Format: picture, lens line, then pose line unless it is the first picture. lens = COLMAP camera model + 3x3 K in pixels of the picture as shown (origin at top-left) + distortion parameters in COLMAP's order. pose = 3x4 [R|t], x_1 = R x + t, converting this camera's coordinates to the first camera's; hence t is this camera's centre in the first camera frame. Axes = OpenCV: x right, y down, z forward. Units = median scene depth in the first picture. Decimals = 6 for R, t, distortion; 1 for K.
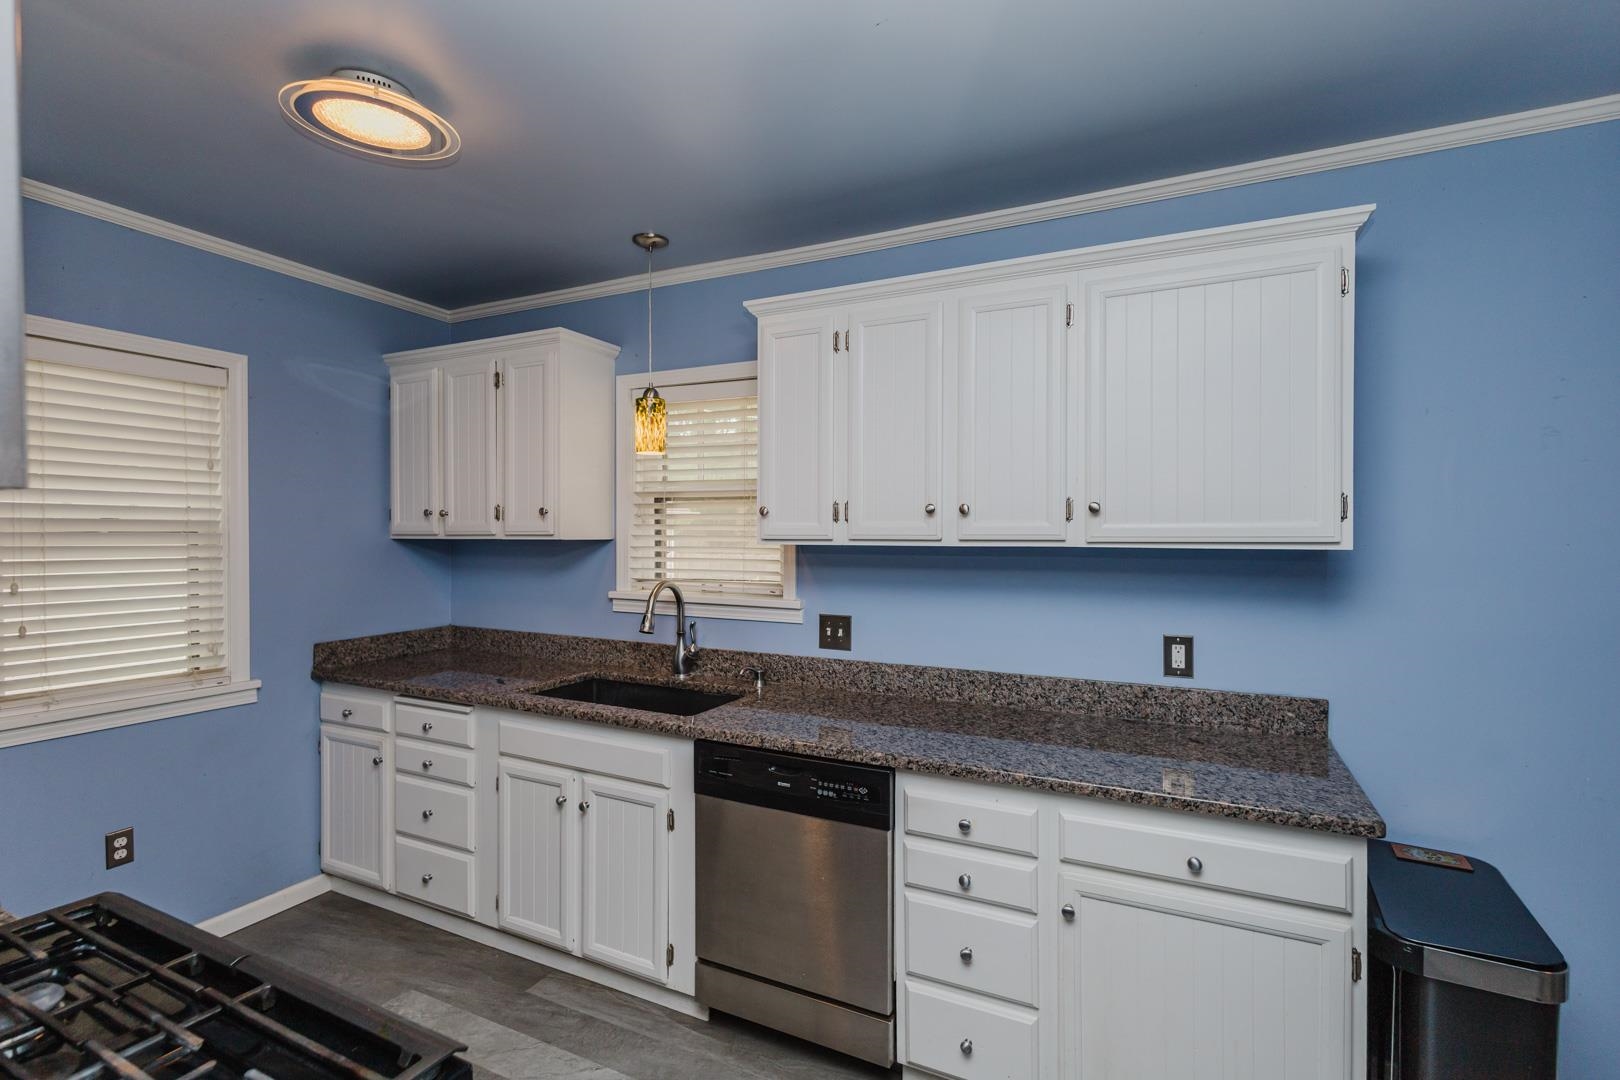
lens RADIAL K [[741.7, 0, 816.6], [0, 741.7, 538.2], [0, 0, 1]] dist [0.008514, -0.003969]
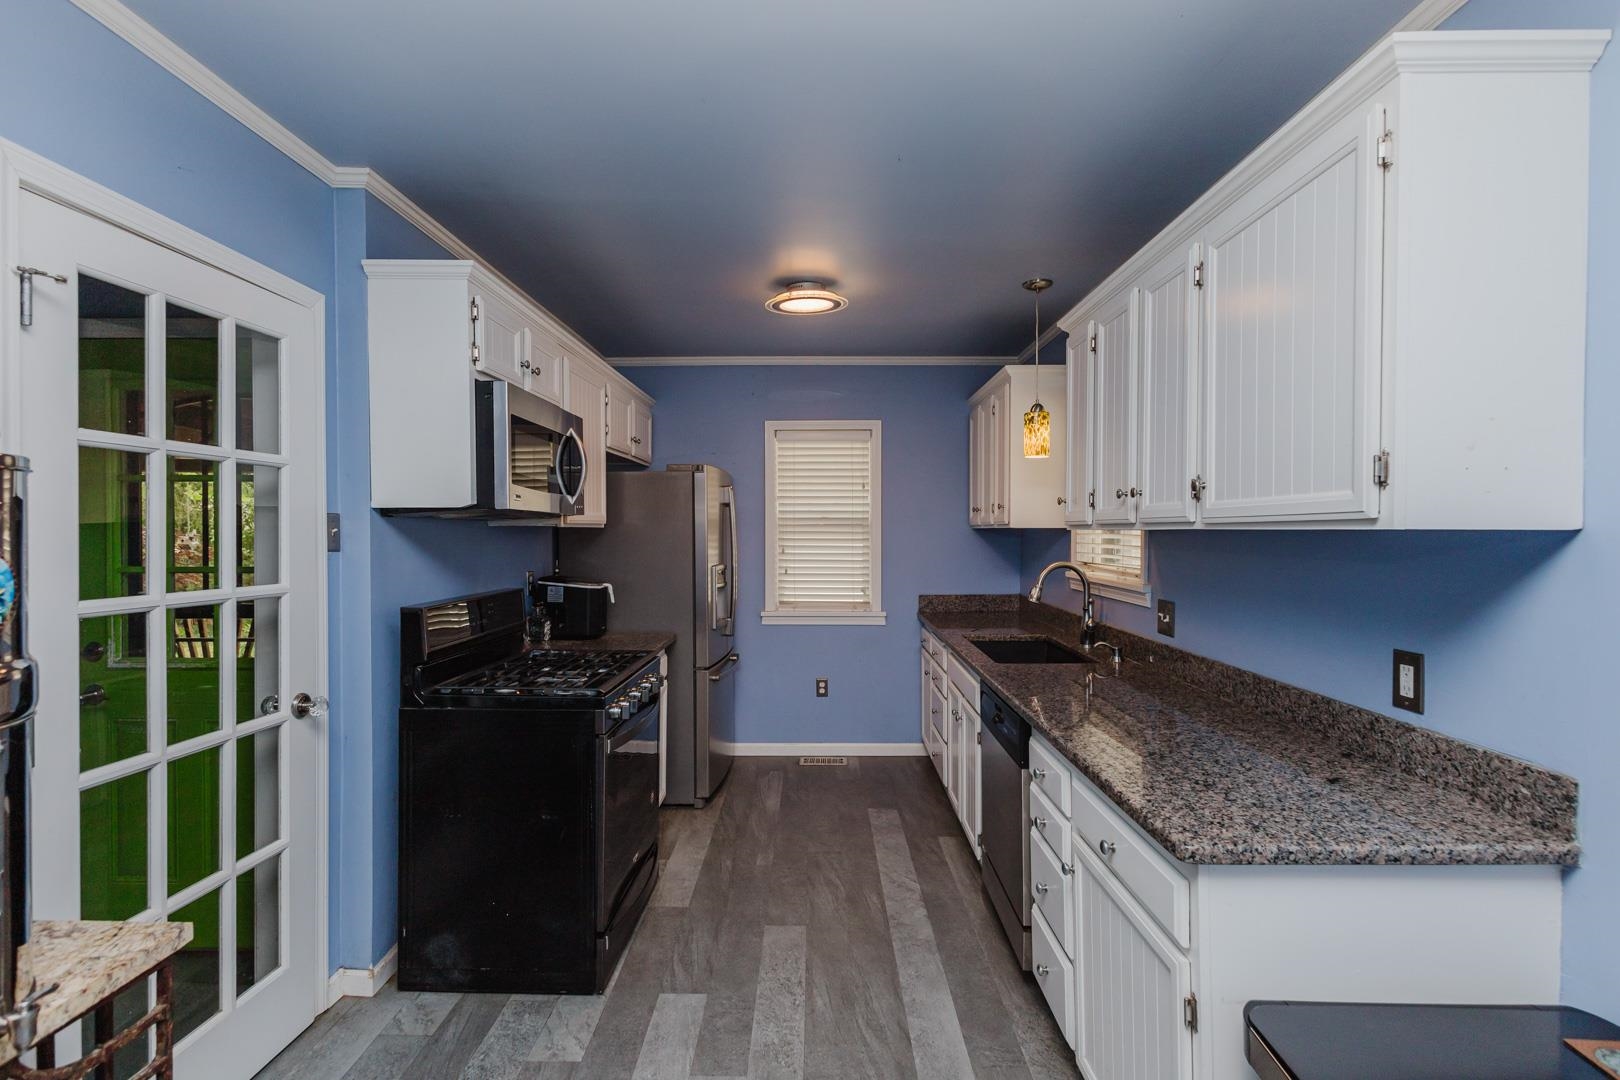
lens RADIAL K [[741.7, 0, 807.9], [0, 741.7, 537.9], [0, 0, 1]] dist [0.008514, -0.003969]
pose [[0.425760, 0.003395, -0.904830, 0.683167], [-0.006785, 0.999977, 0.000559, 0.022367], [0.904811, 0.005902, 0.425773, 0.153799]]
